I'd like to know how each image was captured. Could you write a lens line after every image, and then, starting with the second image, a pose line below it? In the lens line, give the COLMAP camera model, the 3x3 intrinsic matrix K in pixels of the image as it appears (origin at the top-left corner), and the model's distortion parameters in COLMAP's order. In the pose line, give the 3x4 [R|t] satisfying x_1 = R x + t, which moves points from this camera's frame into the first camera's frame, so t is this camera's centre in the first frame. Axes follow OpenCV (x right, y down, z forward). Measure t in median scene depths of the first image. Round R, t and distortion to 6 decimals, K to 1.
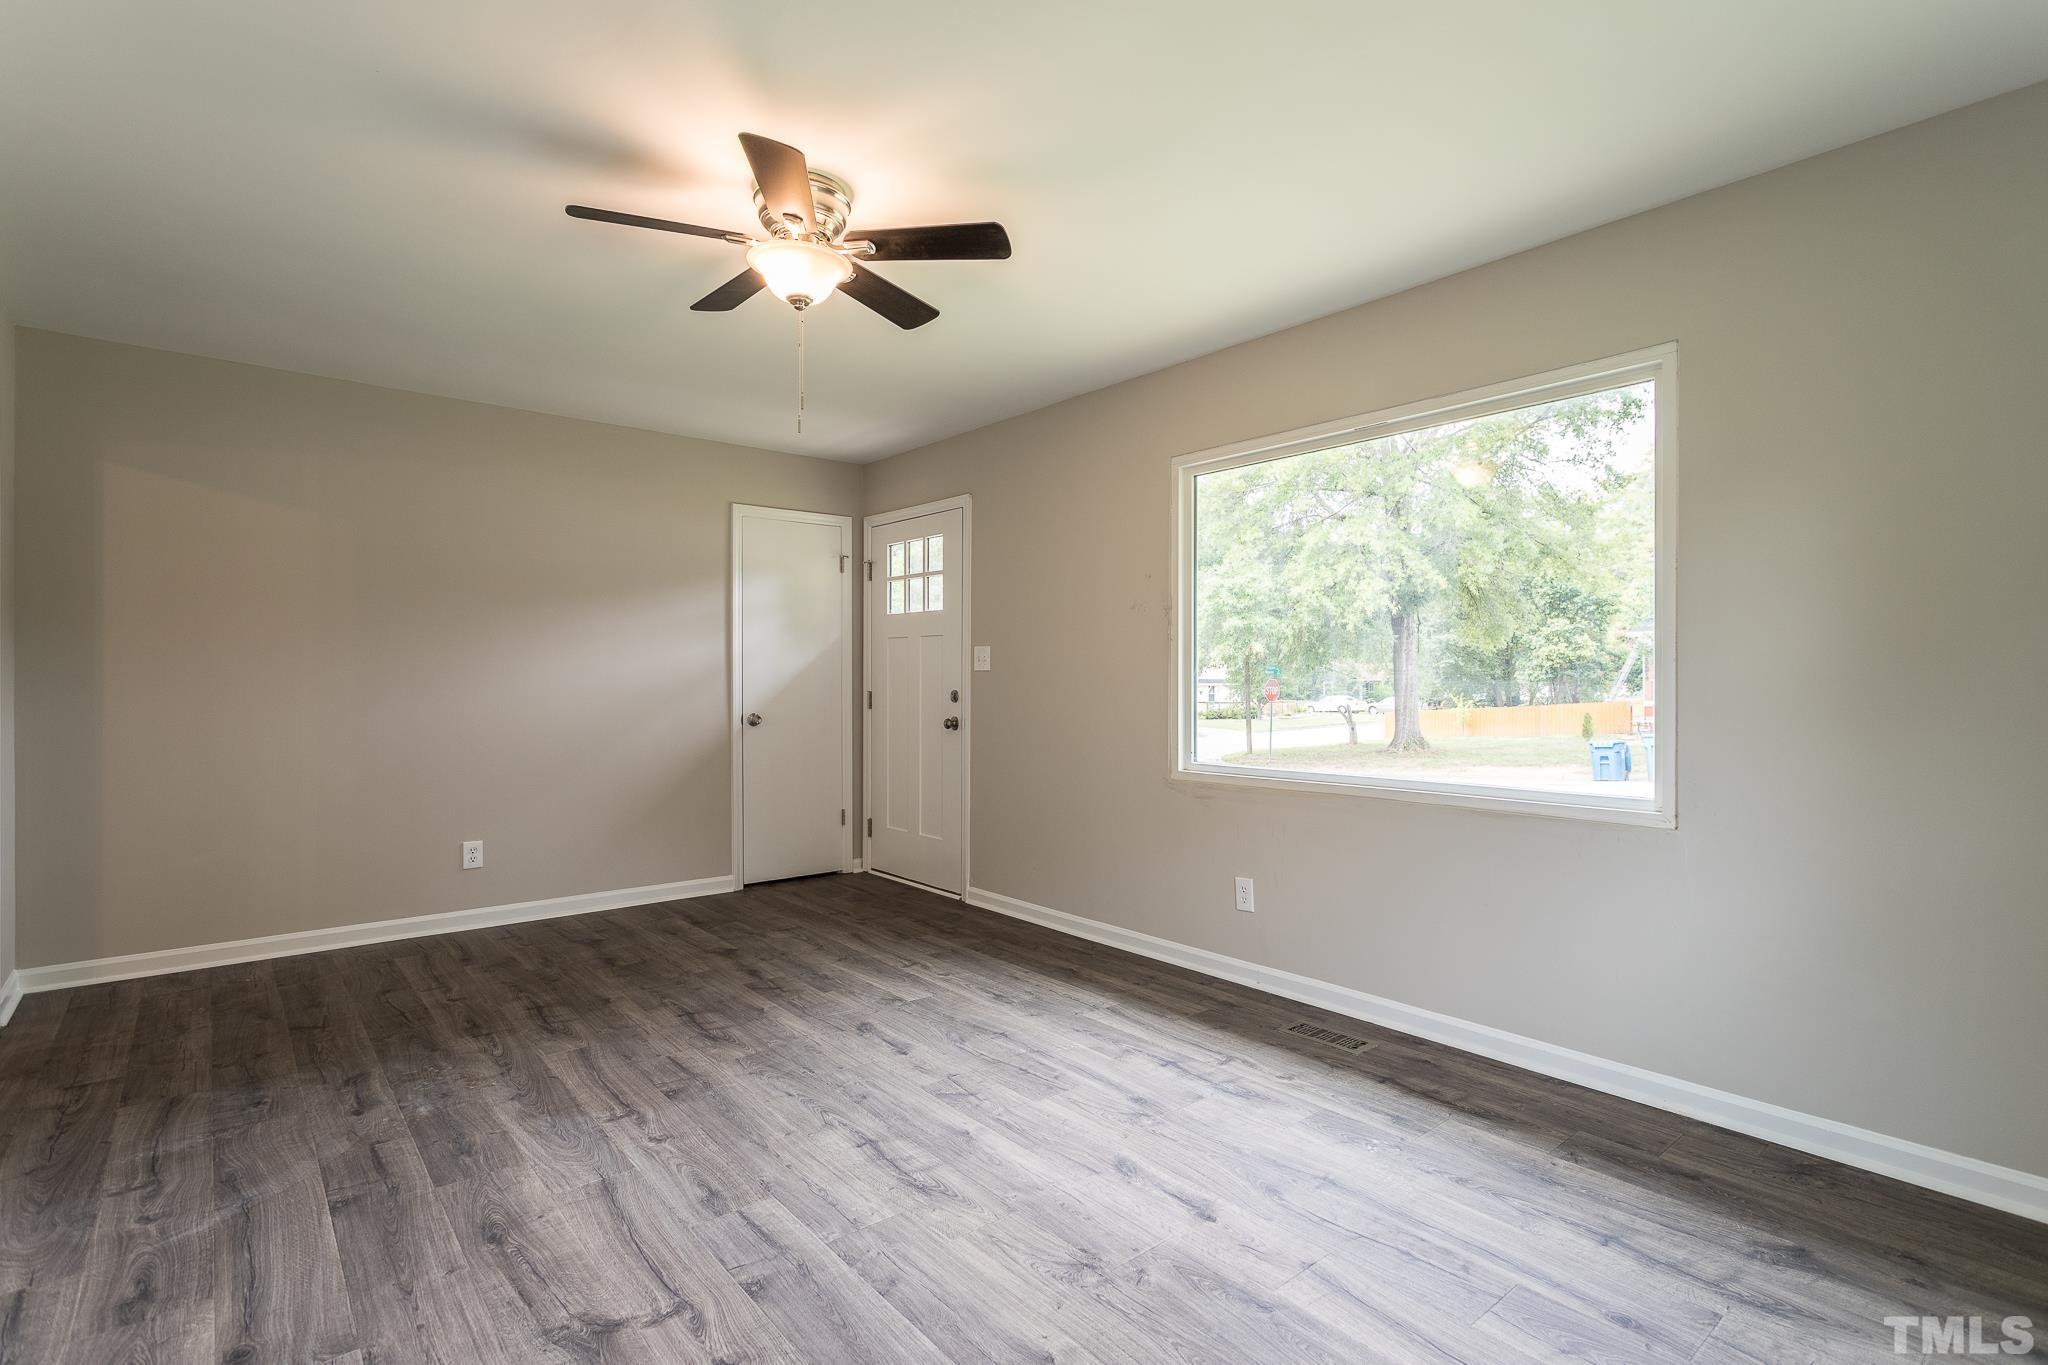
lens RADIAL K [[978.4, 0, 1030.6], [0, 978.4, 677.7], [0, 0, 1]] dist [0.003245, 0.001270]
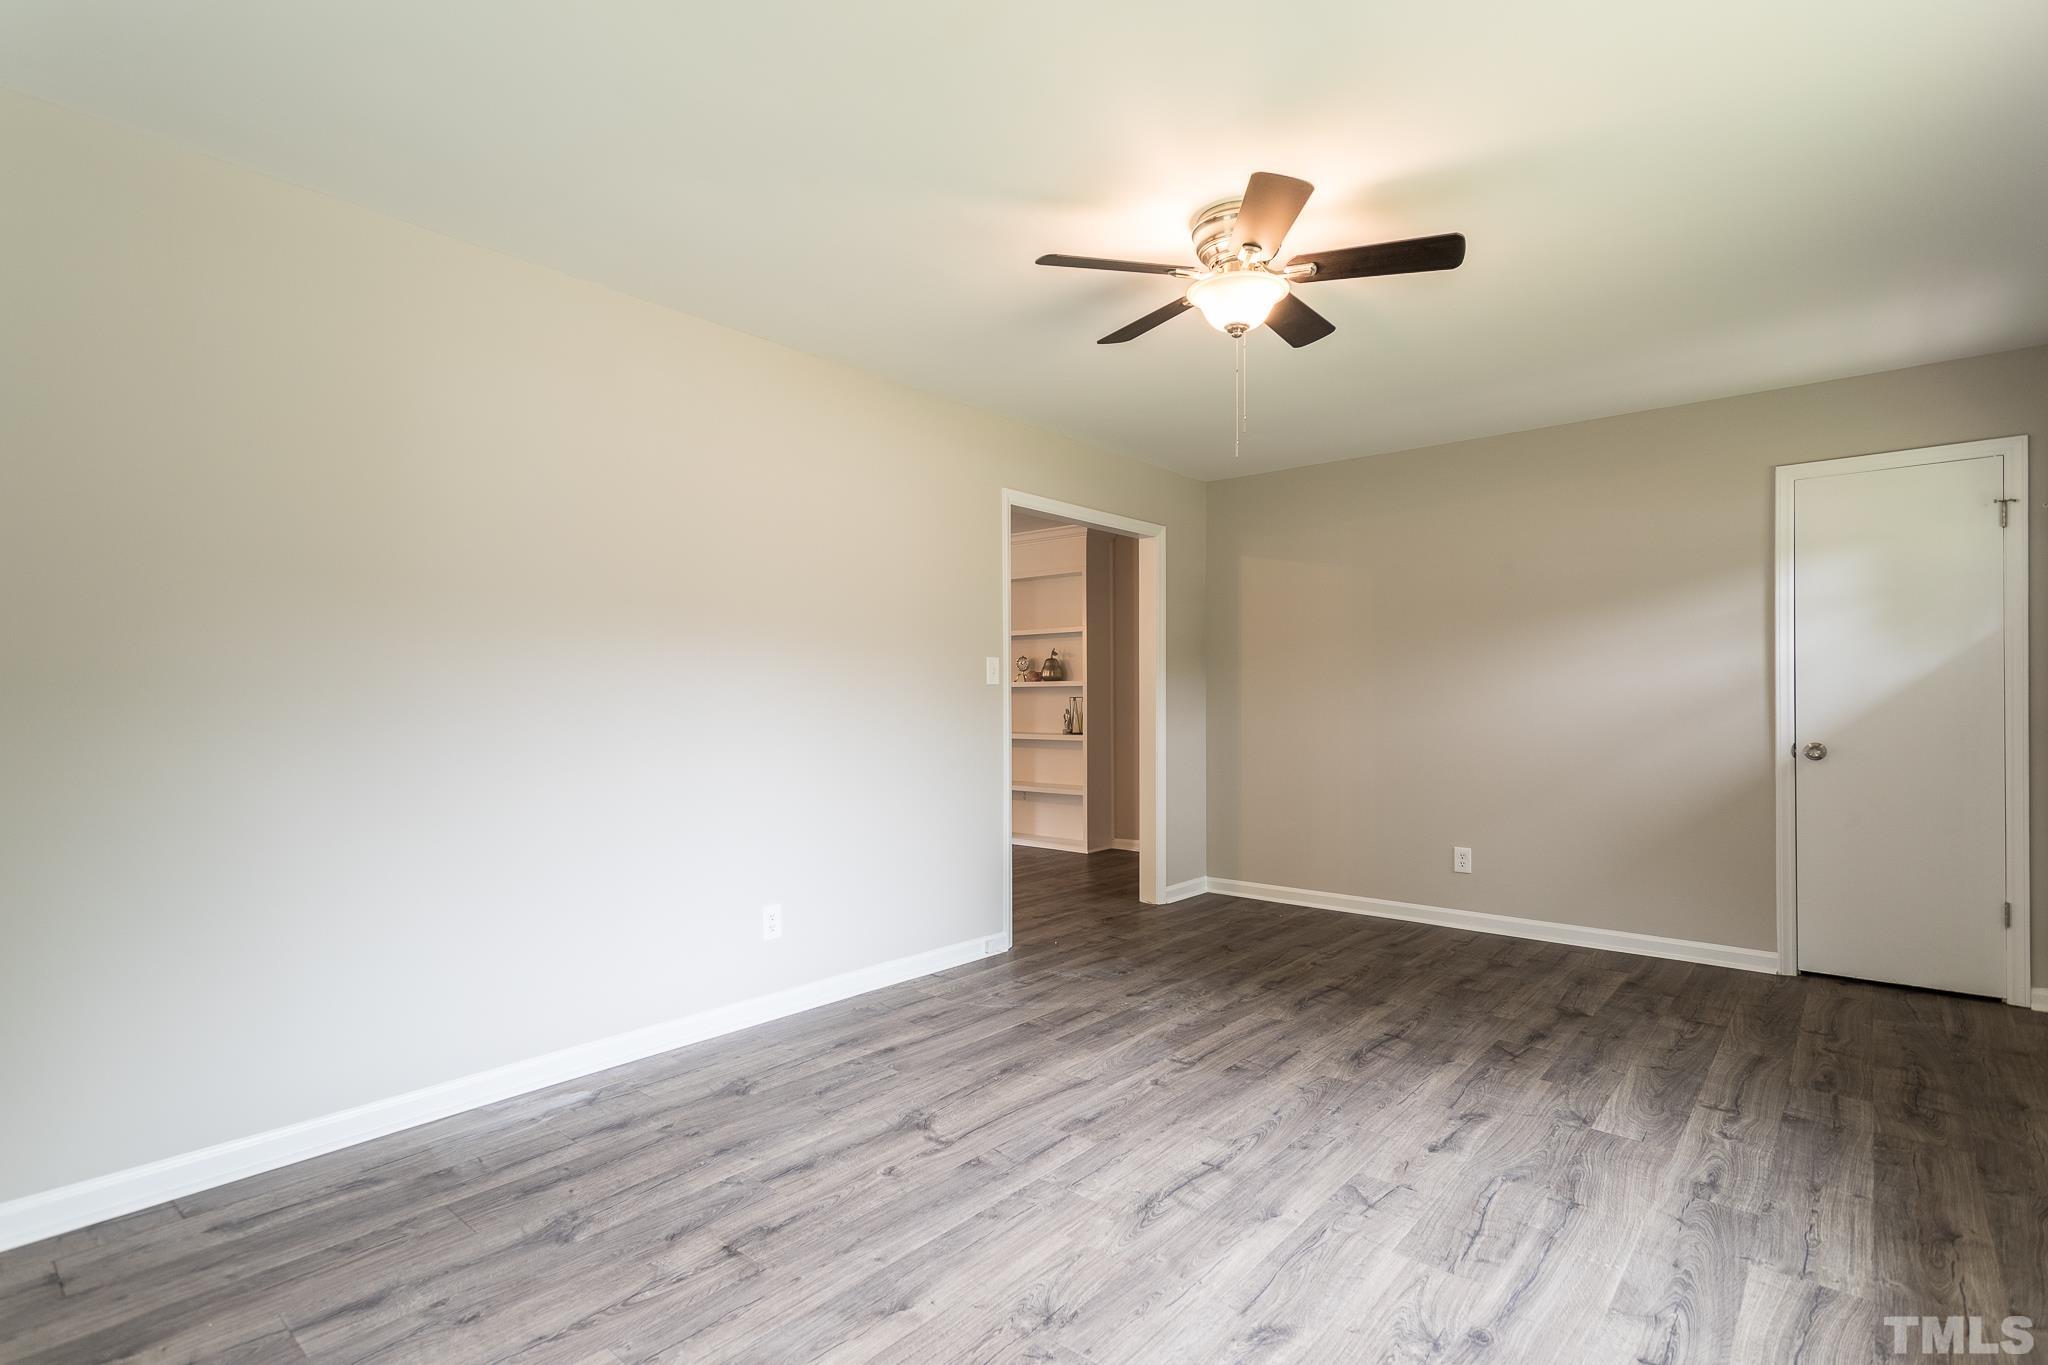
lens RADIAL K [[976.9, 0, 1026.6], [0, 976.9, 695.0], [0, 0, 1]] dist [0.001699, -0.000624]
pose [[0.161191, -0.005534, -0.986908, 0.653162], [0.006119, 0.999971, -0.004608, 0.000918], [0.986904, -0.005296, 0.161220, 0.547738]]
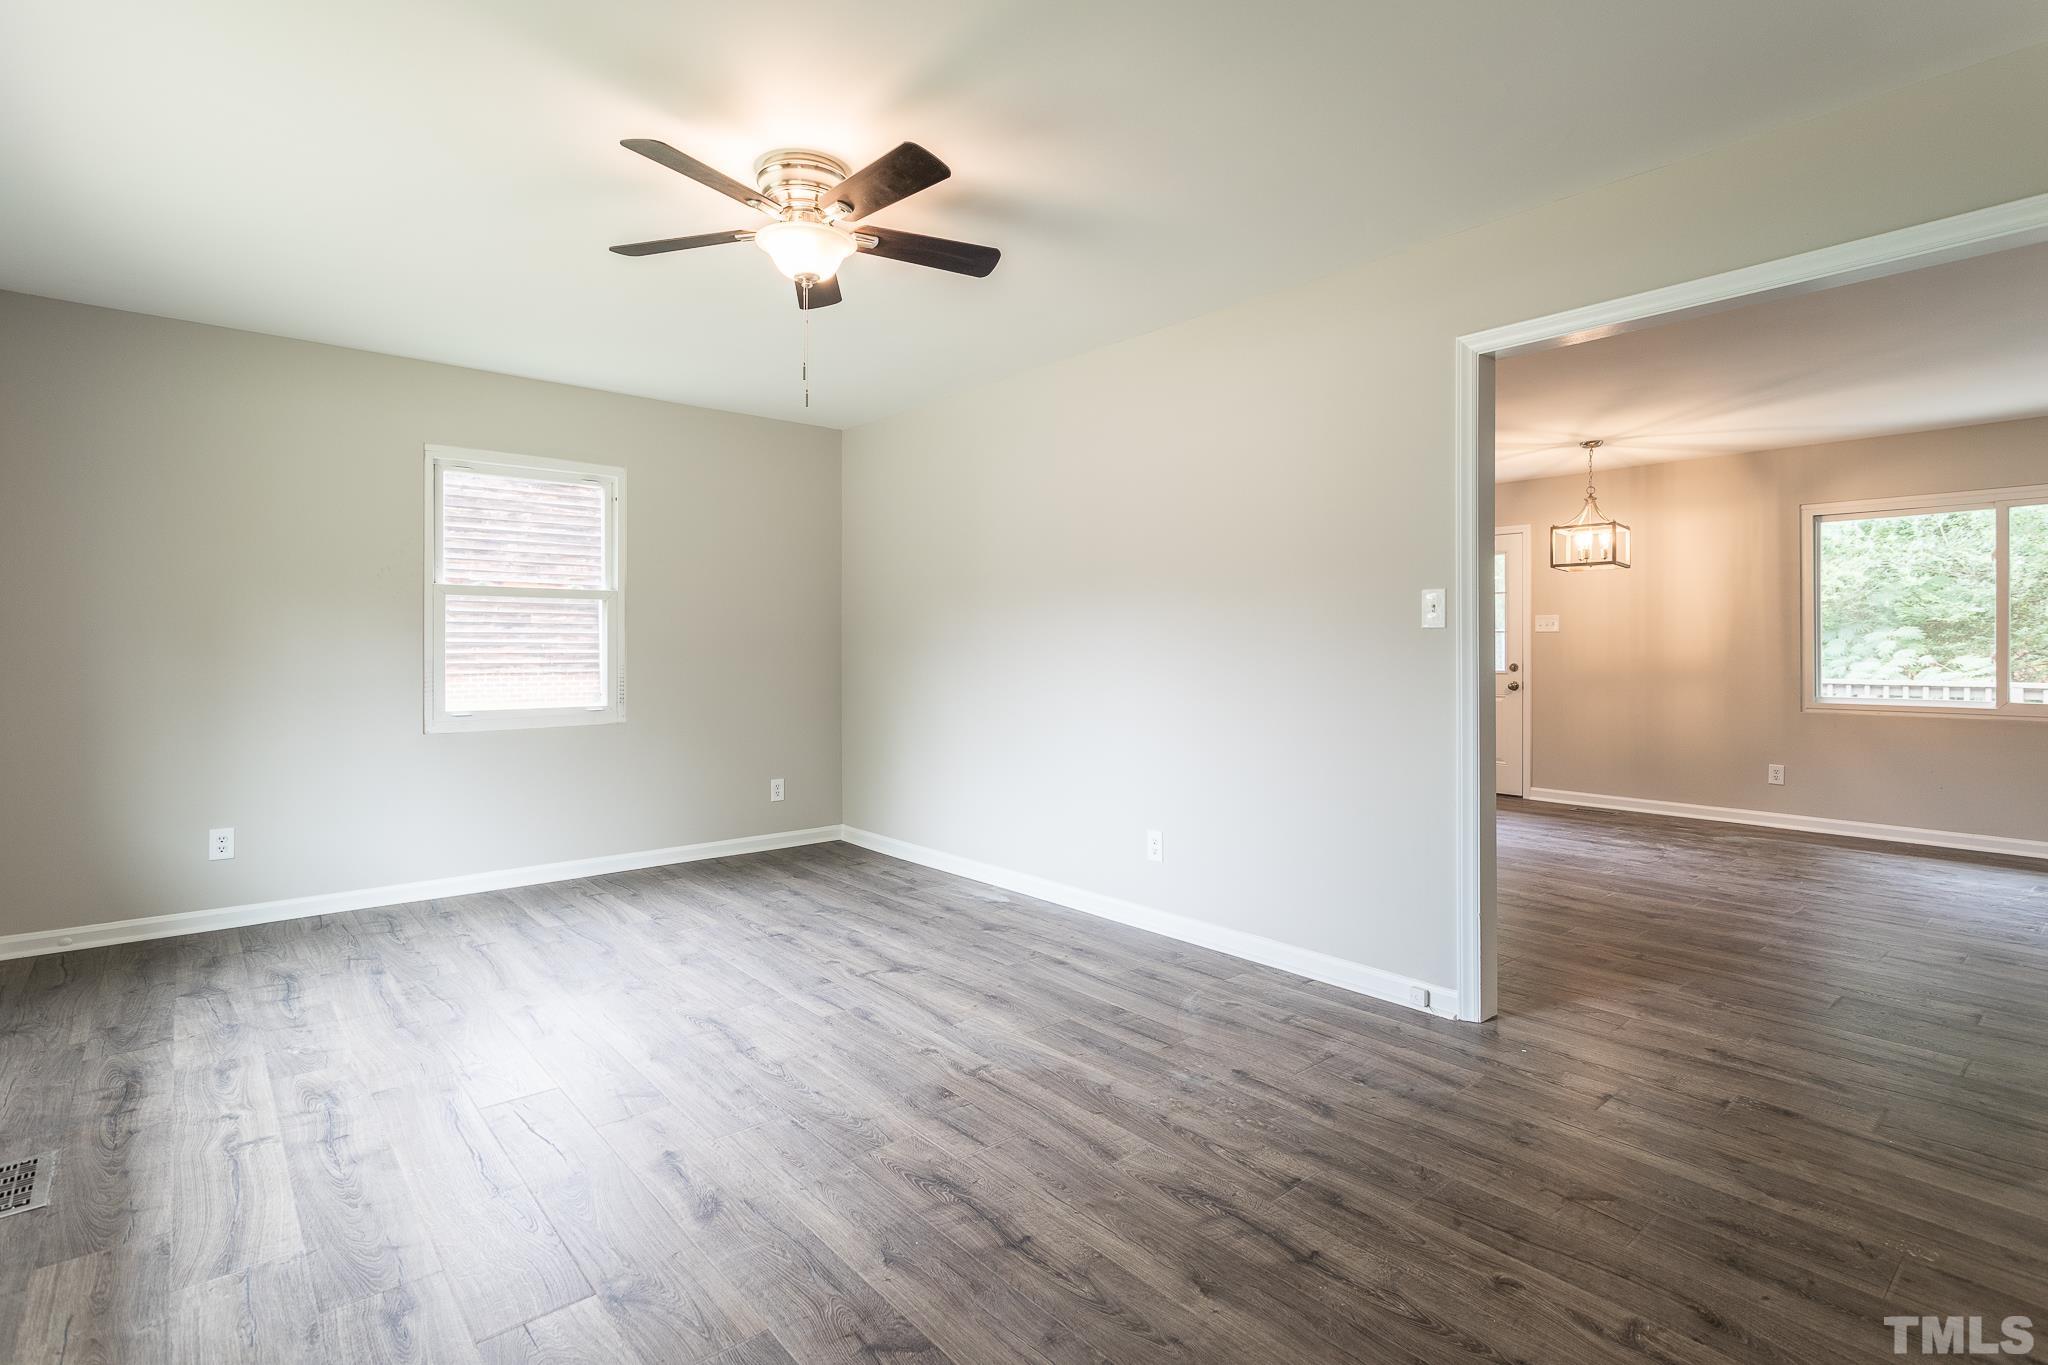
lens RADIAL K [[982.1, 0, 1028.1], [0, 982.1, 647.6], [0, 0, 1]] dist [0.001228, 0.000547]
pose [[-0.999891, -0.003055, -0.014438, -0.400655], [-0.002995, 0.999987, -0.004198, 0.005745], [0.014451, -0.004154, -0.999887, 1.801203]]
